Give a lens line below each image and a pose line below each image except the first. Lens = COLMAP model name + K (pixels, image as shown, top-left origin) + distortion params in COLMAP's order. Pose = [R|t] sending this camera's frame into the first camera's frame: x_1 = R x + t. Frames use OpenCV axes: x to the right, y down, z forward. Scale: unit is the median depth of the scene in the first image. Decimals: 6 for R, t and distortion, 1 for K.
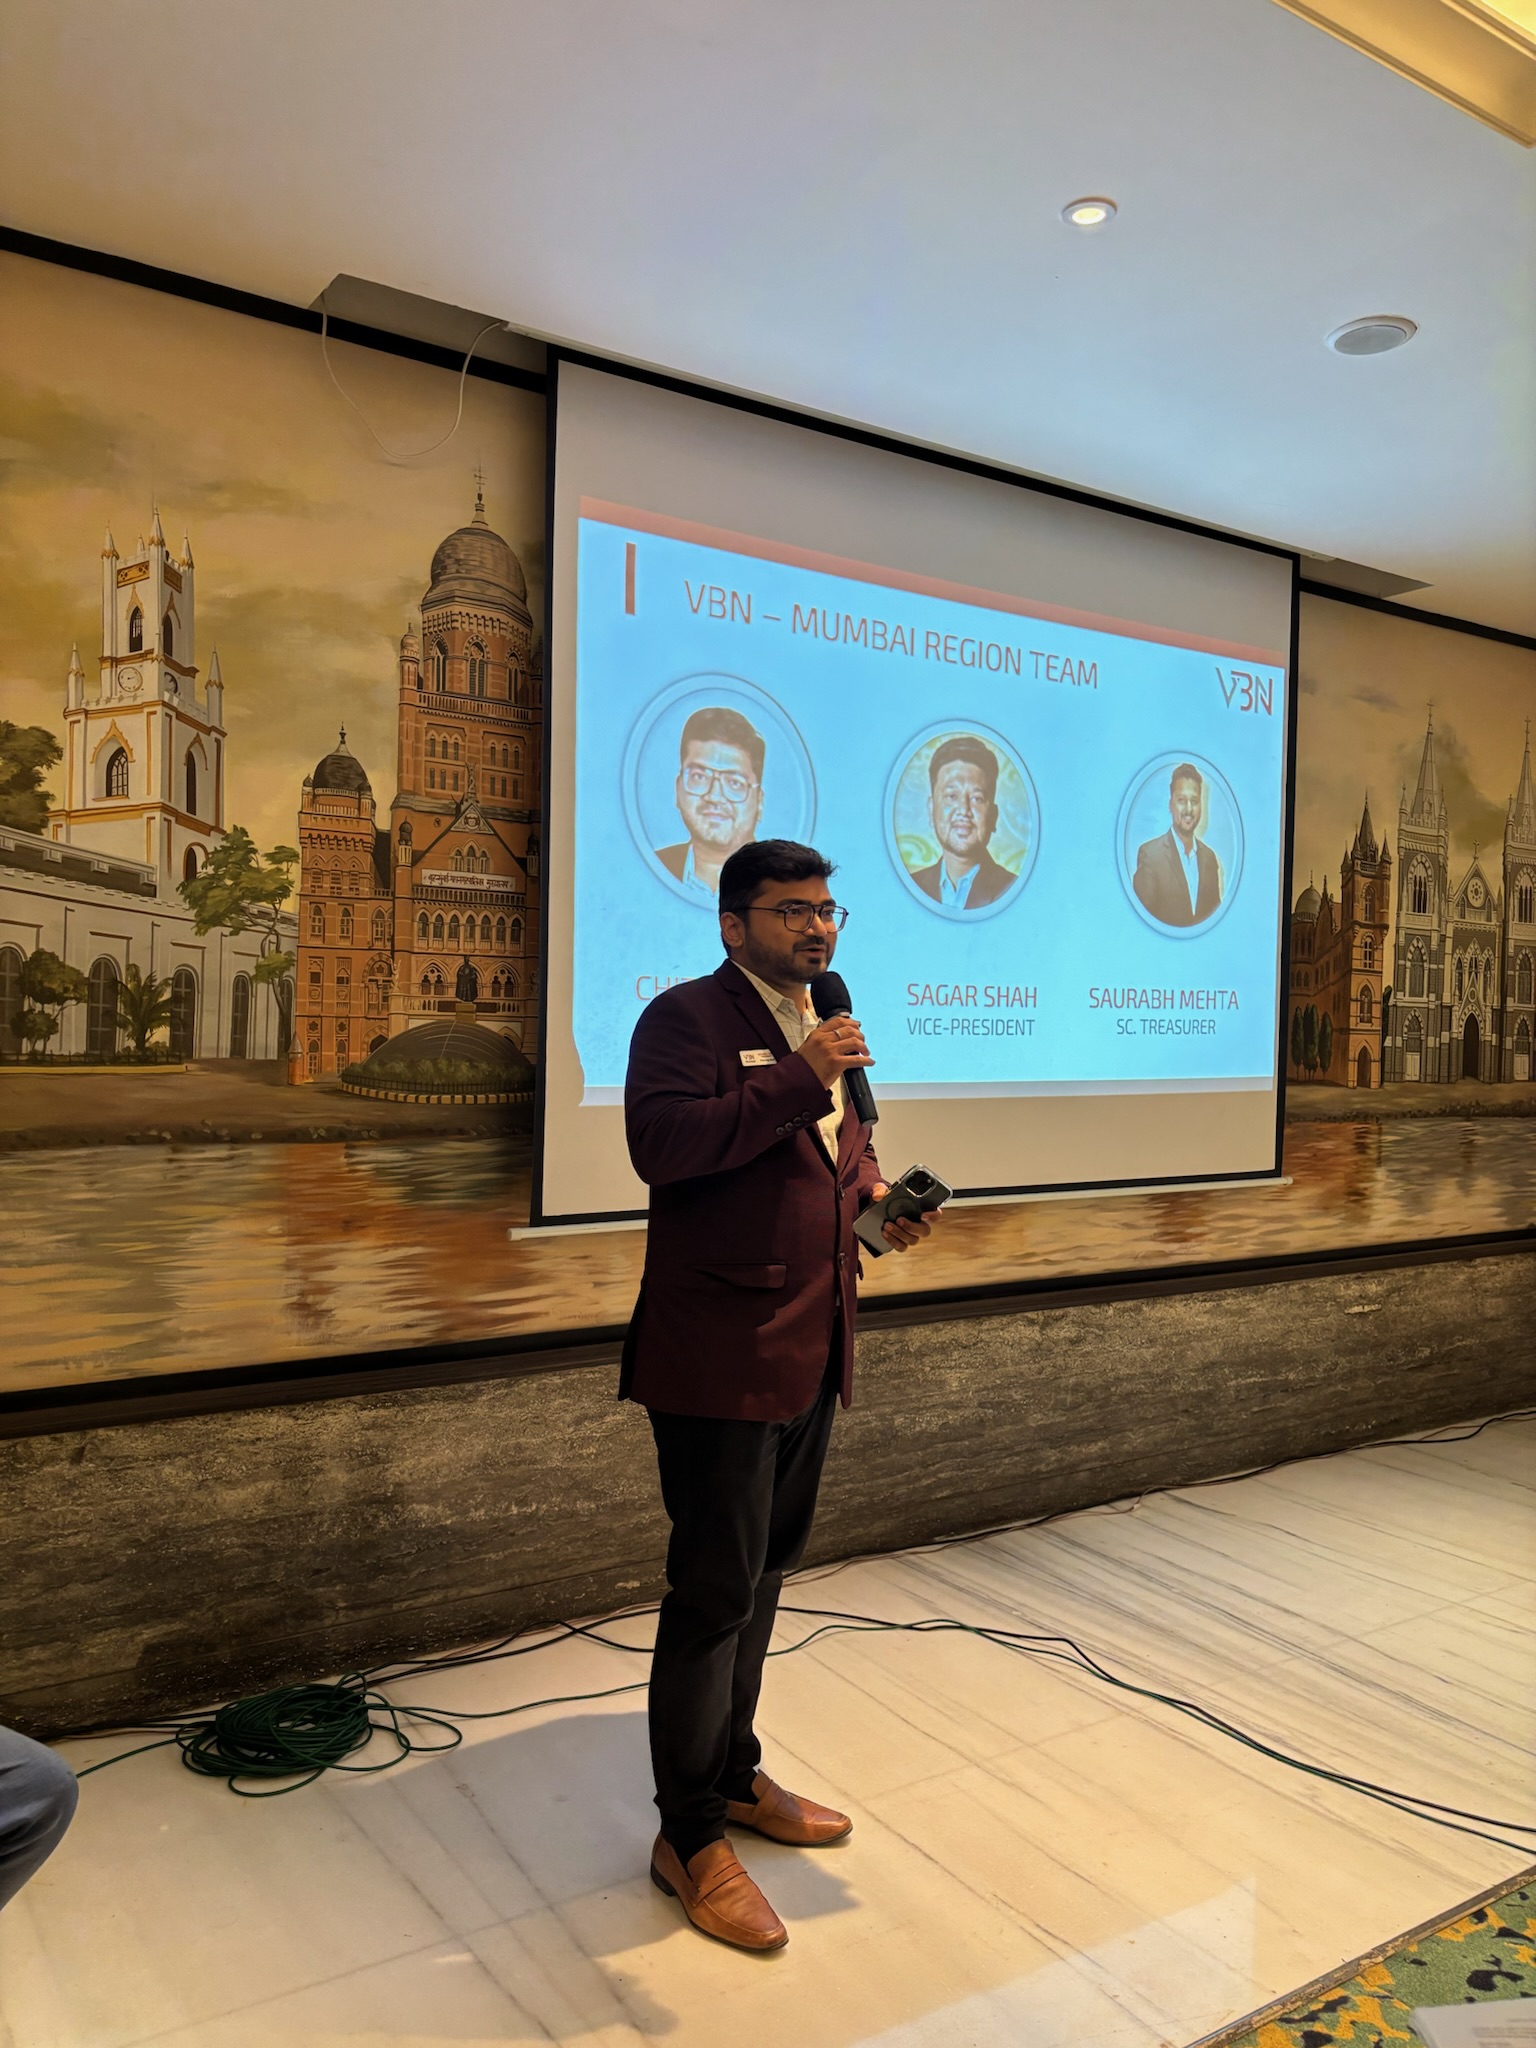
lens RADIAL K [[1552.2, 0, 768.0], [0, 1552.2, 1024.0], [0, 0, 1]] dist [-0.003273, -0.007421]
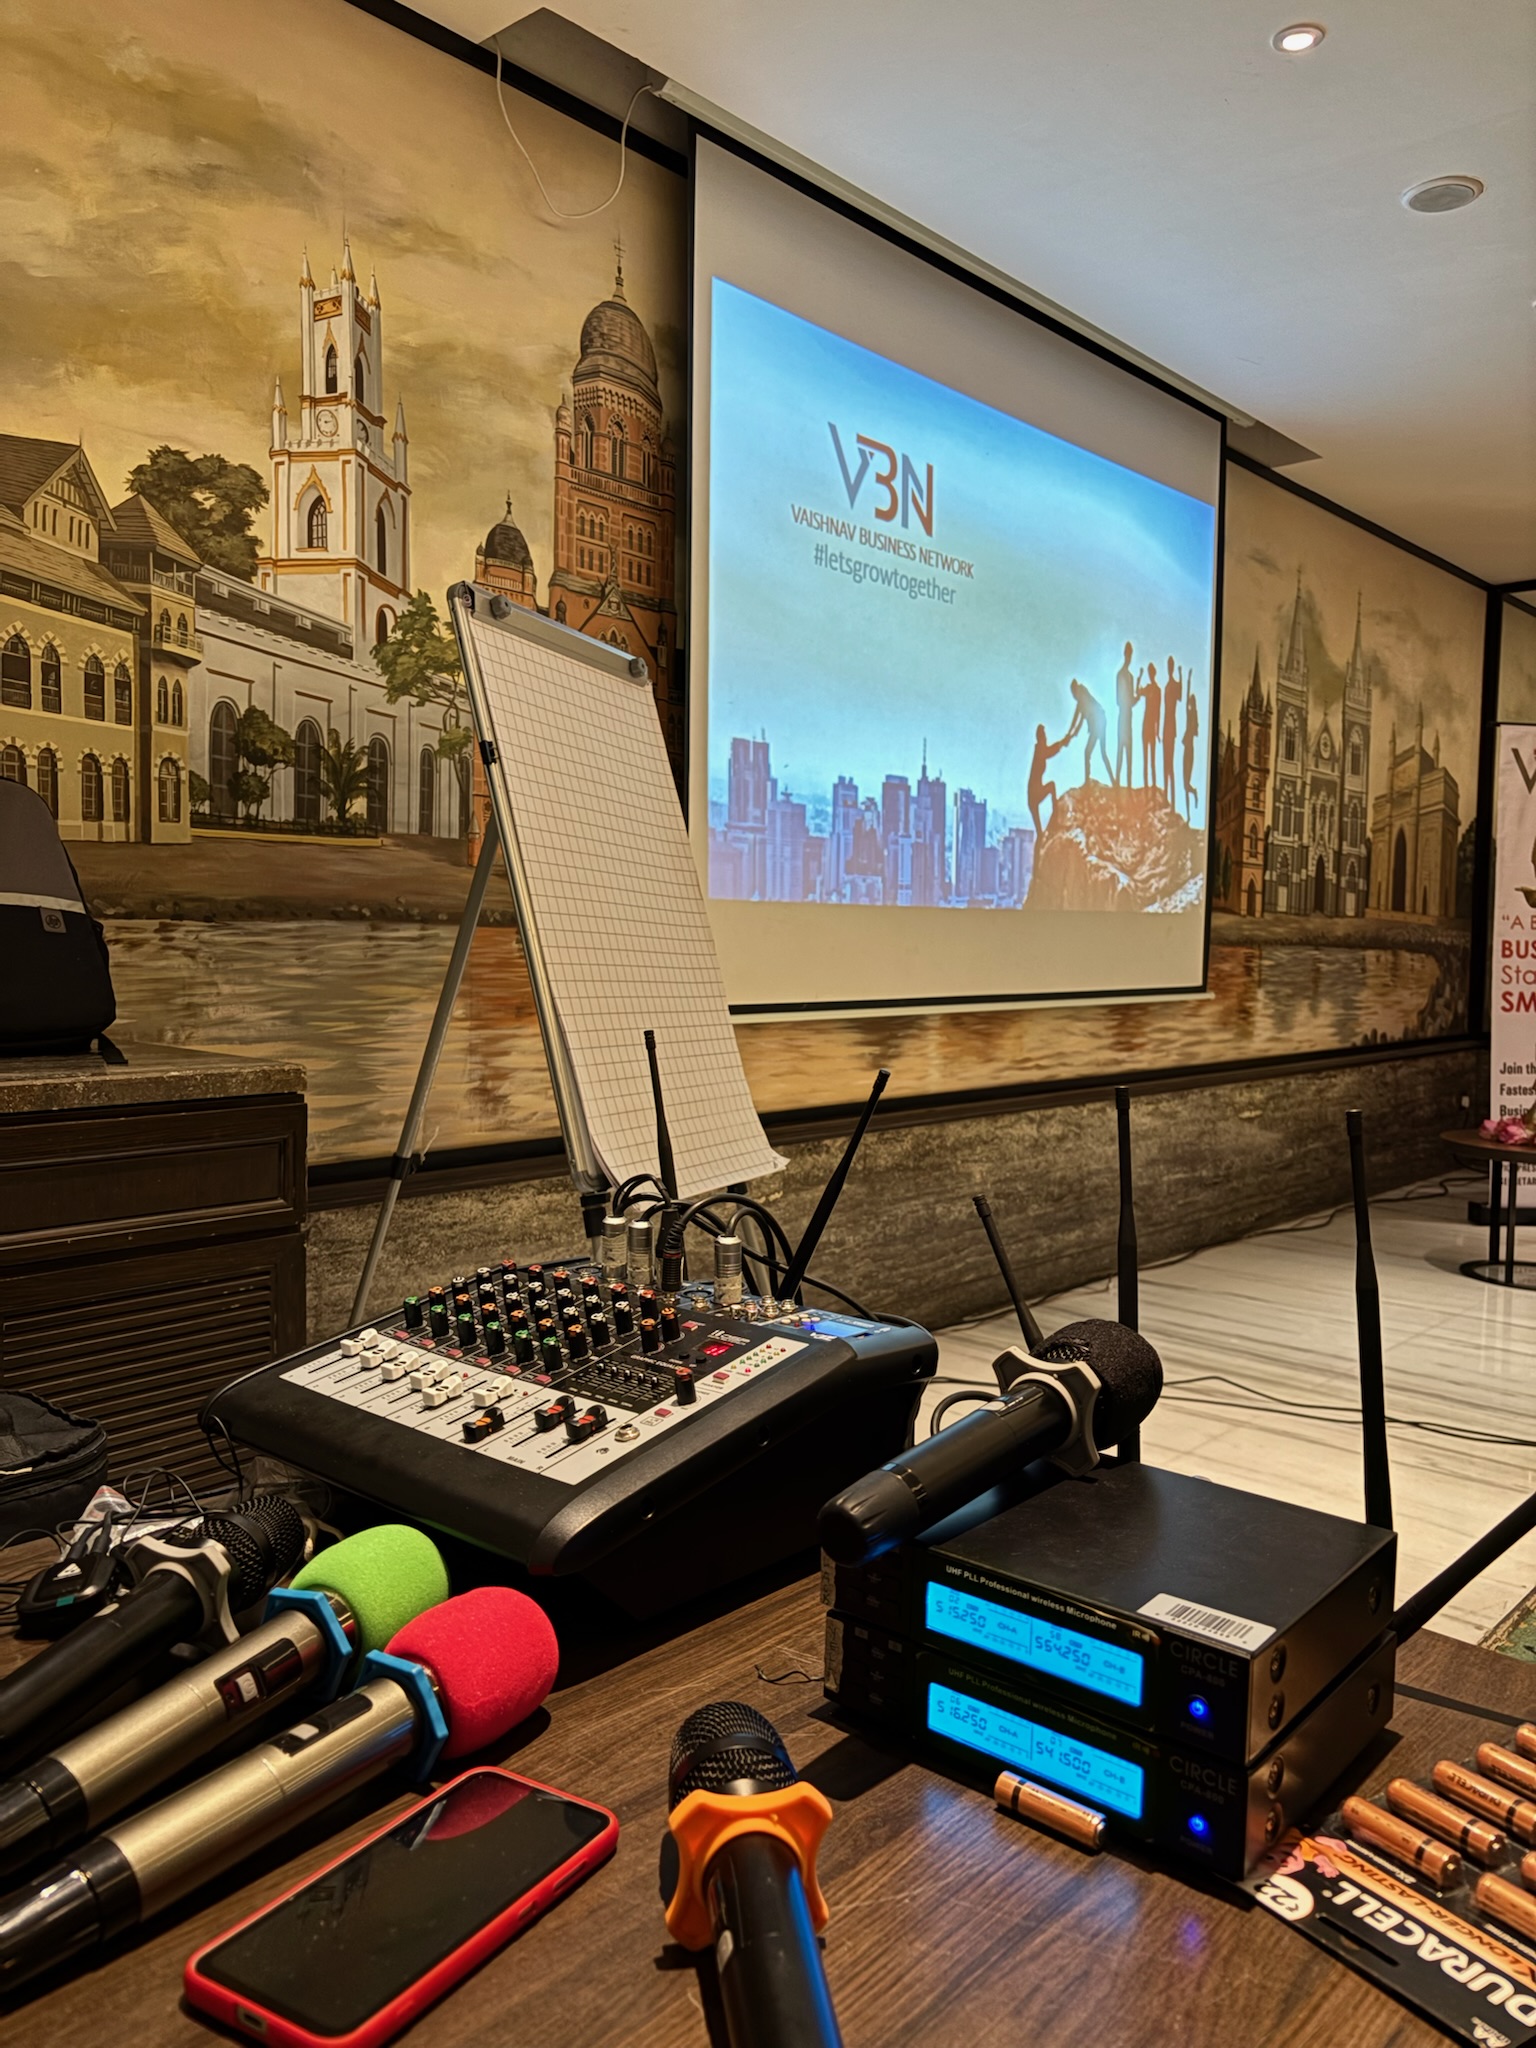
lens RADIAL K [[1565.6, 0, 771.0], [0, 1565.6, 1043.7], [0, 0, 1]] dist [-0.015341, -0.004229]
pose [[0.969012, -0.026004, 0.245641, -0.277306], [0.009751, 0.997695, 0.067149, 0.065551], [-0.246821, -0.062673, 0.967032, -0.004094]]
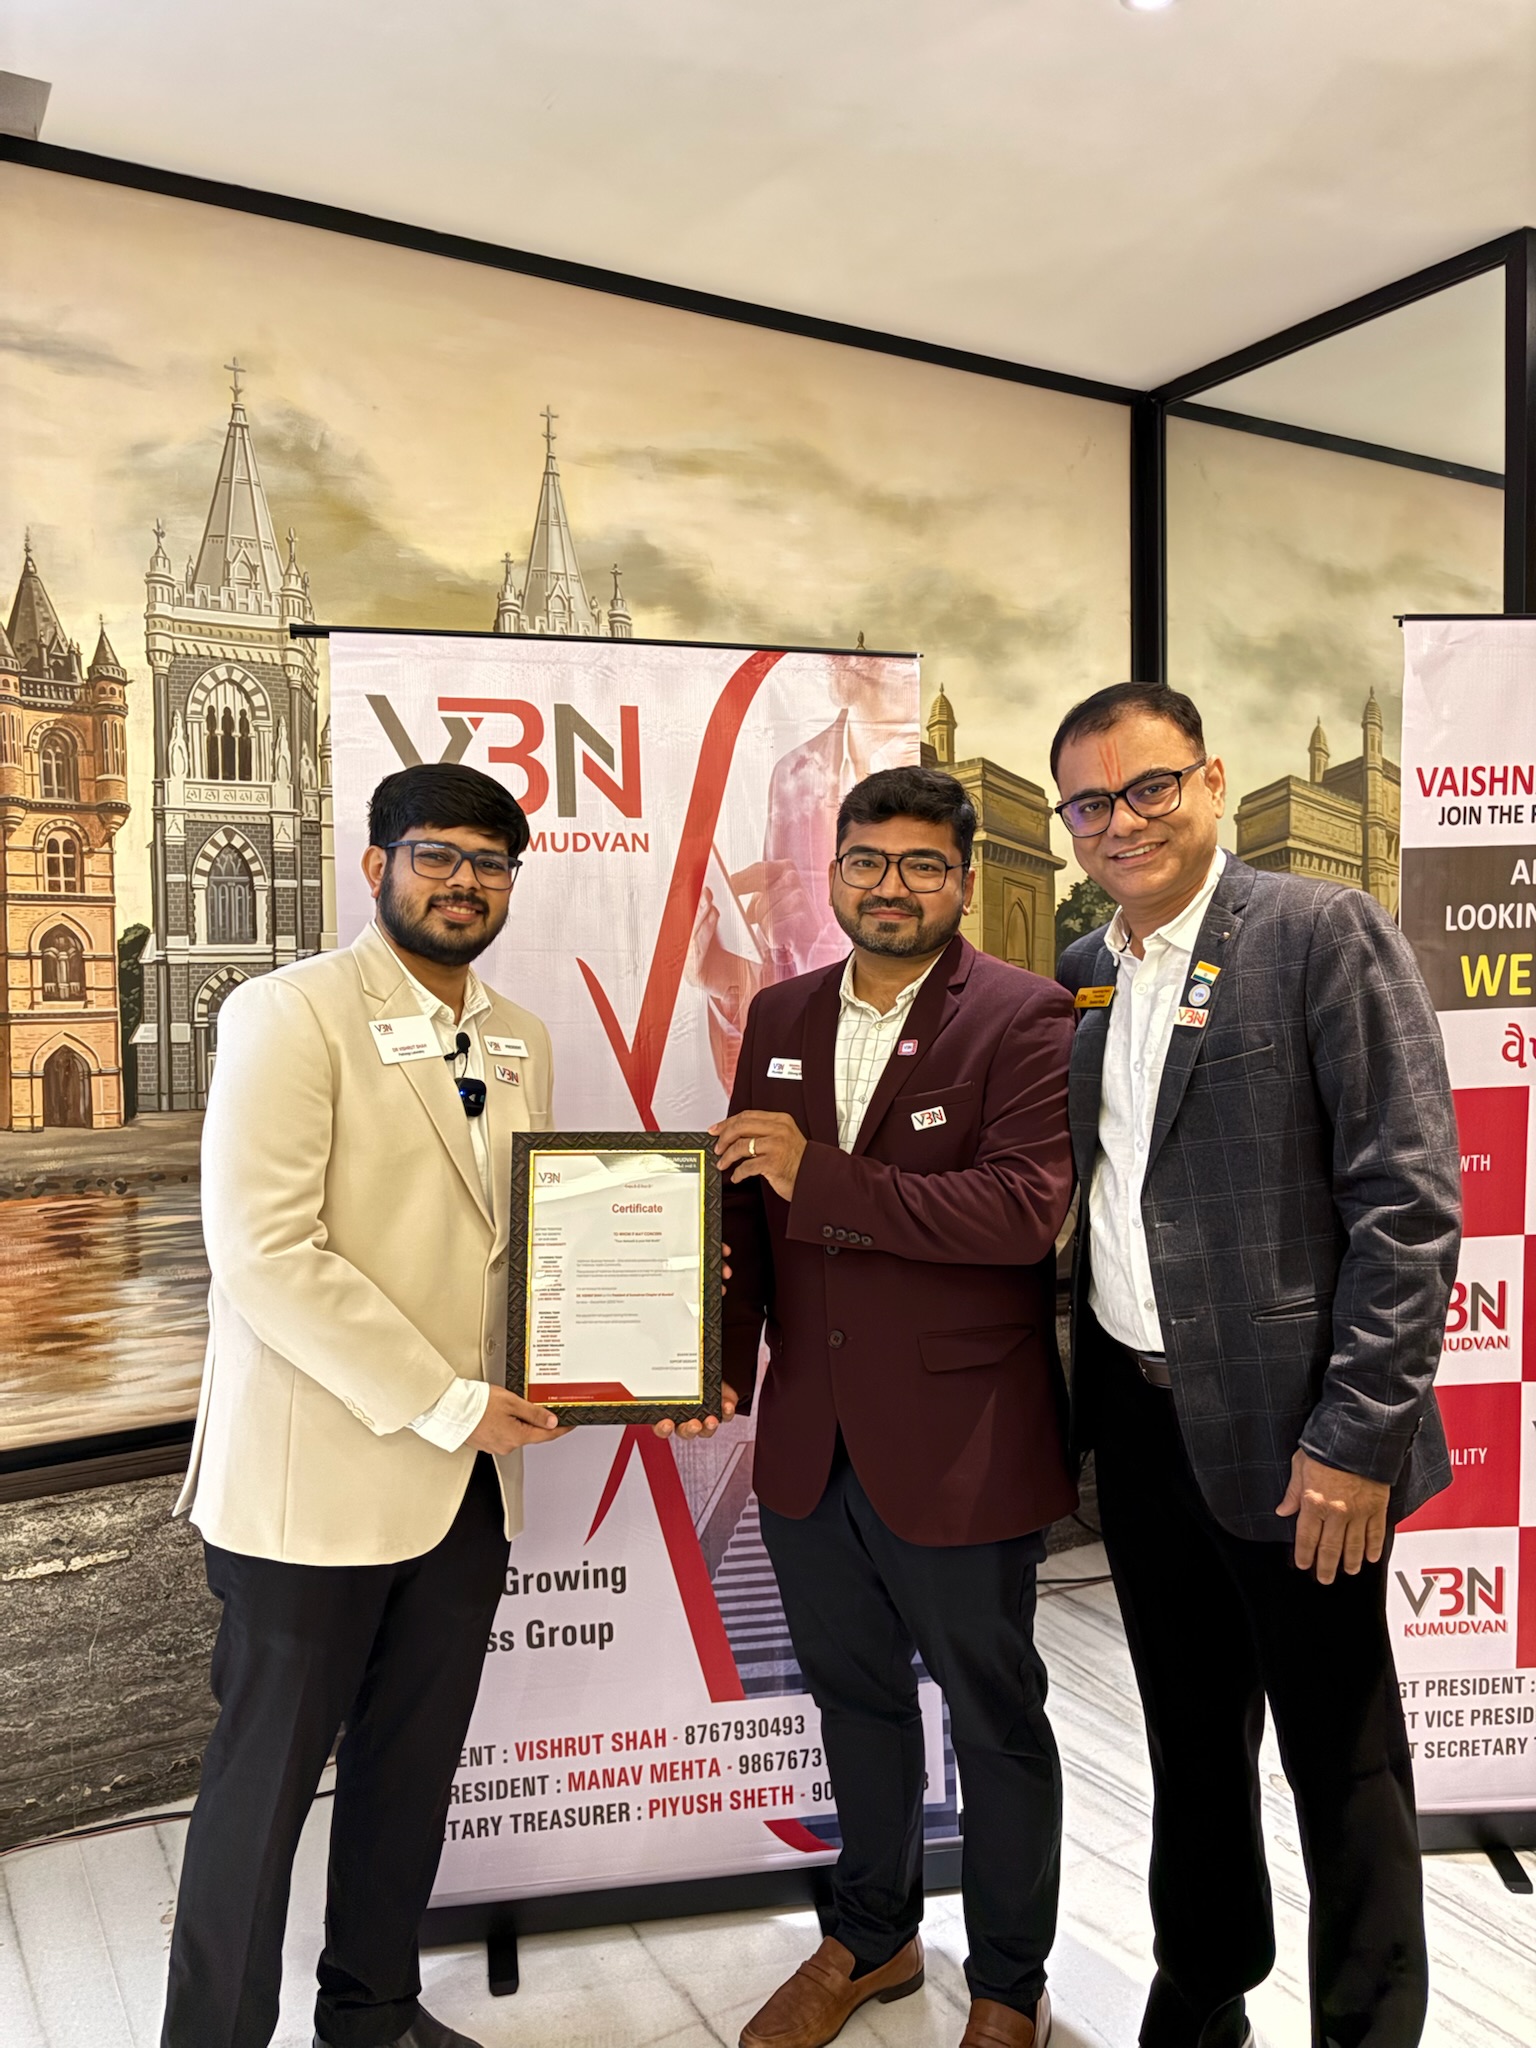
lens RADIAL K [[1601.2, 0, 774.3], [0, 1601.2, 1011.5], [0, 0, 1]] dist [0.003219, 0.036782]
pose [[0.998532, -0.032678, -0.043187, 0.782316], [0.034166, 0.998832, 0.034159, -0.008645], [0.042020, -0.035585, 0.998483, 0.596324]]
